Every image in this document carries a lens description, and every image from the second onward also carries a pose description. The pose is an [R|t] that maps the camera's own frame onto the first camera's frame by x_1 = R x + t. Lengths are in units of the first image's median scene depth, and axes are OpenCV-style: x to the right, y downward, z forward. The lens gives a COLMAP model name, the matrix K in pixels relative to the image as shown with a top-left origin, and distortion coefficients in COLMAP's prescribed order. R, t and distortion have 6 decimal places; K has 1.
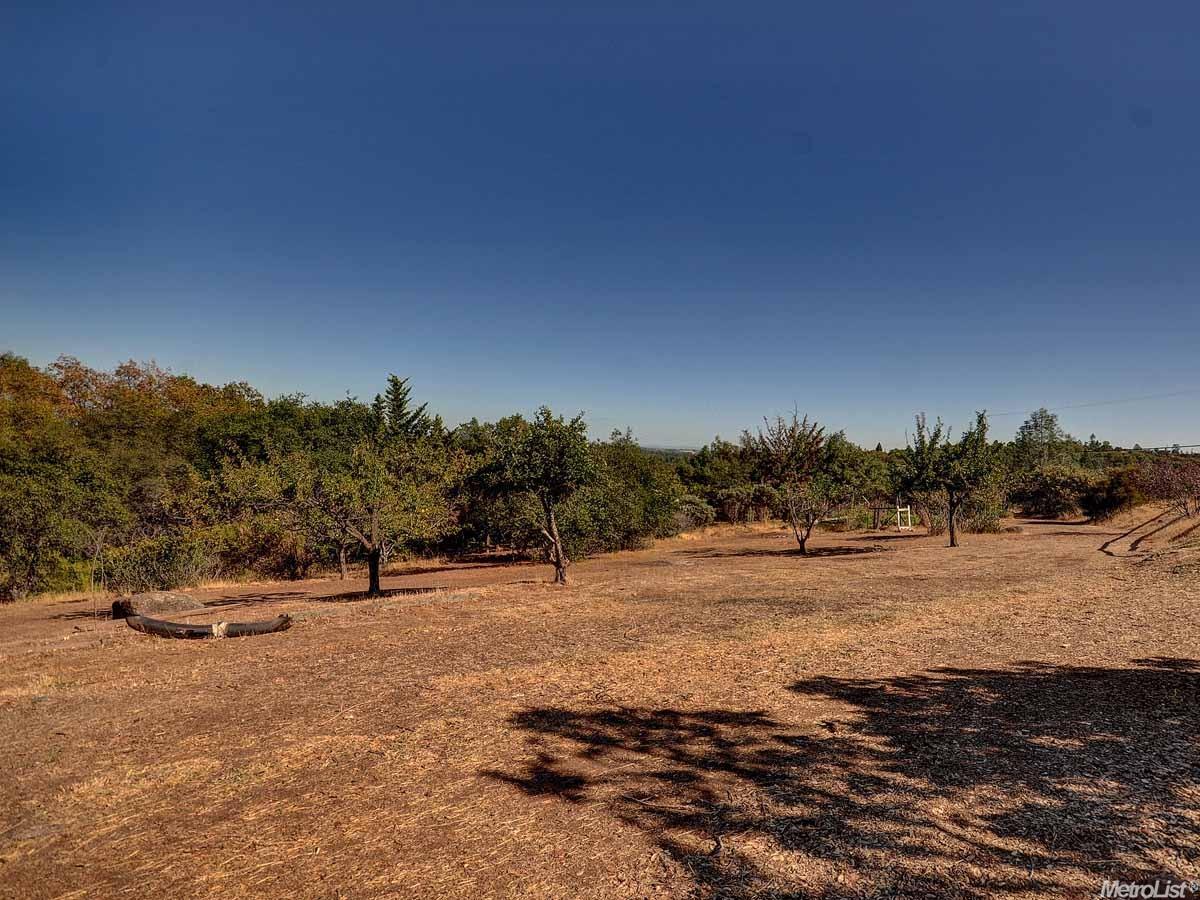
lens RADIAL K [[747.6, 0, 598.6], [0, 747.6, 454.8], [0, 0, 1]] dist [0.001844, 0.000095]
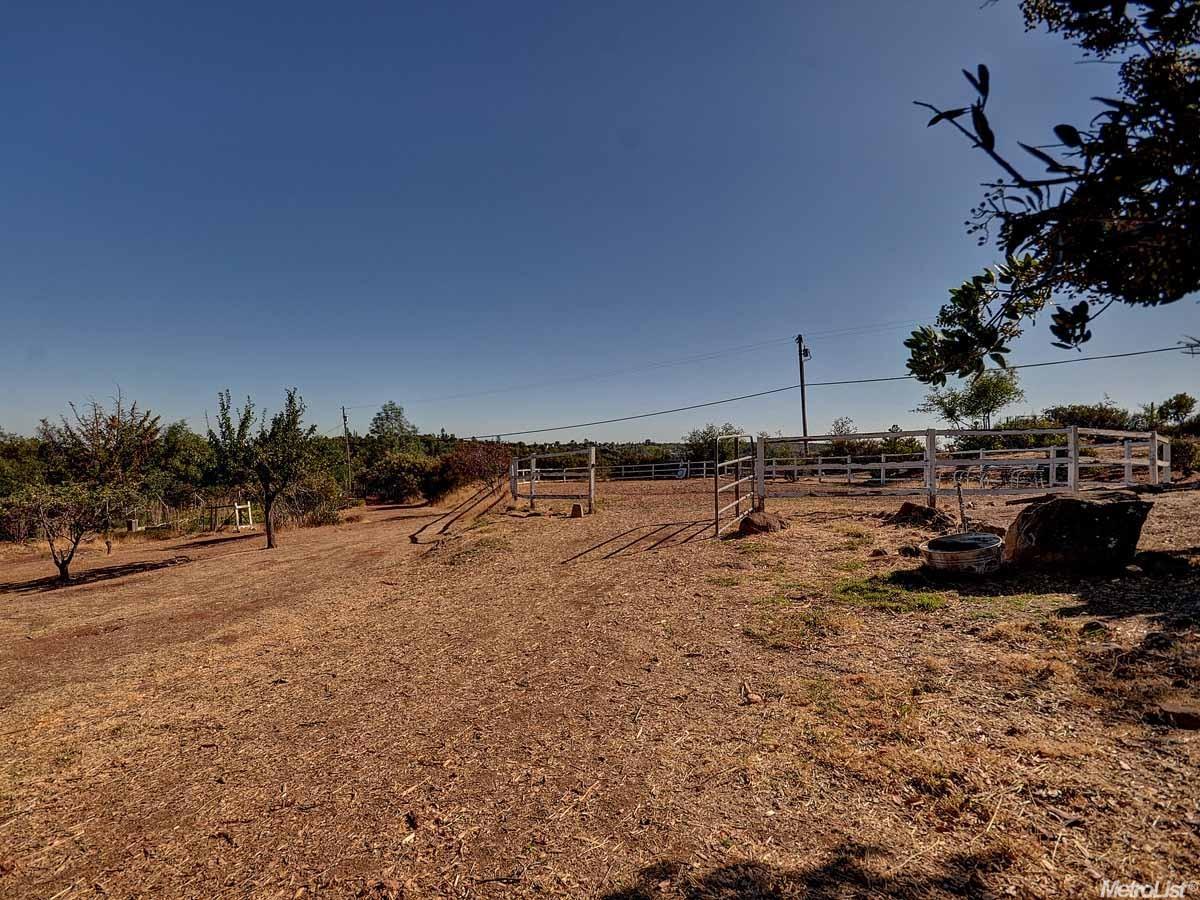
lens RADIAL K [[591.0, 0, 598.7], [0, 591.0, 453.5], [0, 0, 1]] dist [0.016590, 0.000316]
pose [[0.701372, -0.021155, 0.712481, 0.198677], [0.022759, 0.999714, 0.007279, 0.014218], [-0.712432, 0.011110, 0.701653, 0.195966]]
